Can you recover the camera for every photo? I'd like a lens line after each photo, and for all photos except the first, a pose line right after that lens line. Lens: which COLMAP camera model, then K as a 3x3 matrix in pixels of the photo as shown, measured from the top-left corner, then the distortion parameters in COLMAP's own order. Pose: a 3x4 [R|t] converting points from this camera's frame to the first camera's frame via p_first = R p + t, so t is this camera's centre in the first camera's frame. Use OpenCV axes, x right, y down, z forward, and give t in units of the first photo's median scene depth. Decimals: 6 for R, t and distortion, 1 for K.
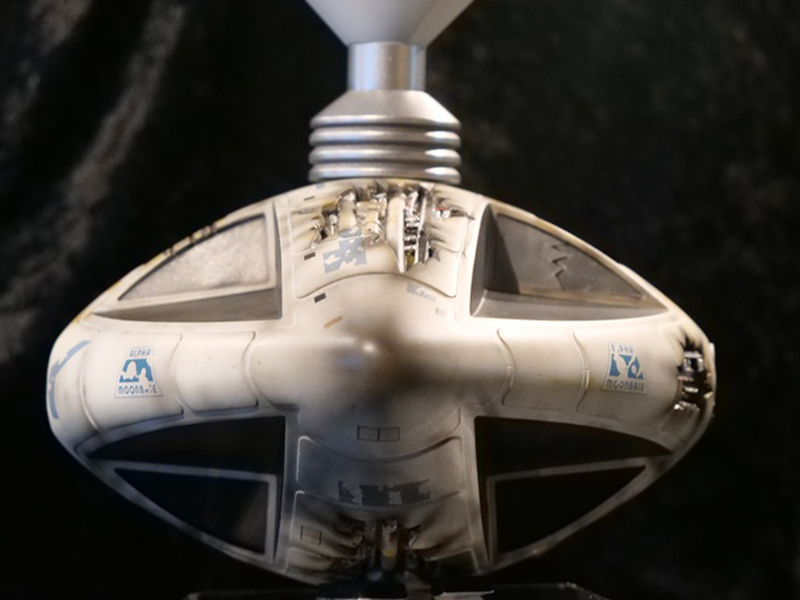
lens RADIAL K [[1779.1, 0, 400.0], [0, 1779.1, 300.0], [0, 0, 1]] dist [-0.012796, -0.005868]
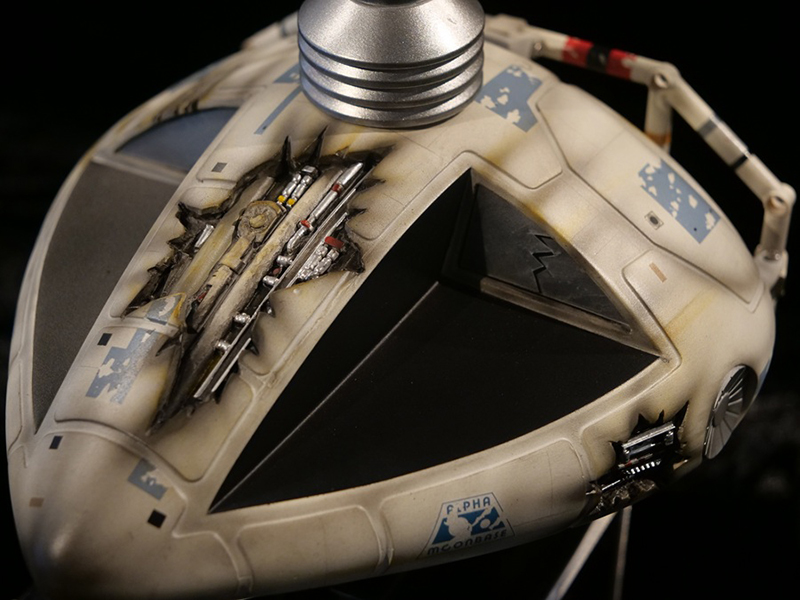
lens RADIAL K [[1619.2, 0, 400.0], [0, 1619.2, 300.0], [0, 0, 1]] dist [0.083835, 0.202079]
pose [[0.864312, 0.293165, -0.408681, 0.372620], [0.027428, 0.783874, 0.620314, -0.504650], [0.502208, -0.547354, 0.669471, 0.541507]]
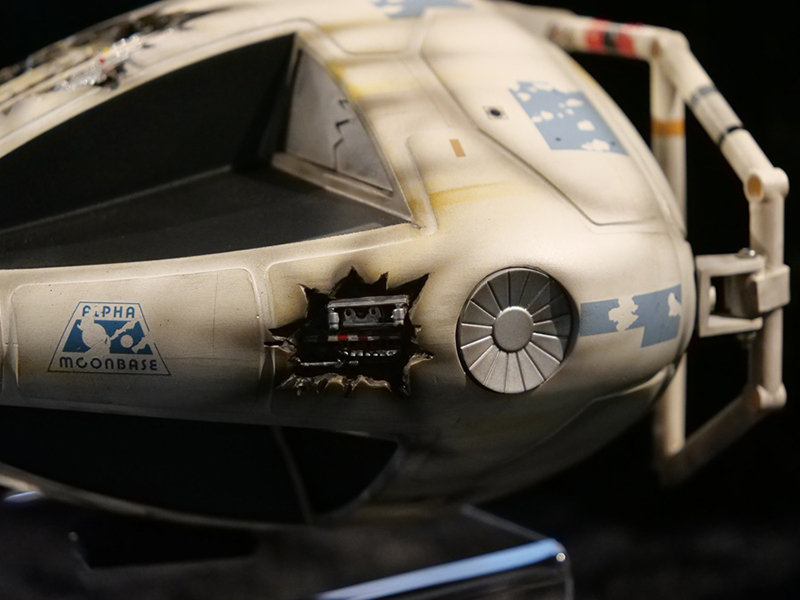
lens RADIAL K [[2228.4, 0, 400.0], [0, 2228.4, 300.0], [0, 0, 1]] dist [0.050541, 0.473190]
pose [[0.483726, 0.156805, -0.861058, 0.931999], [0.098054, 0.967917, 0.231350, -0.167708], [0.869709, -0.196340, 0.452831, 0.704911]]
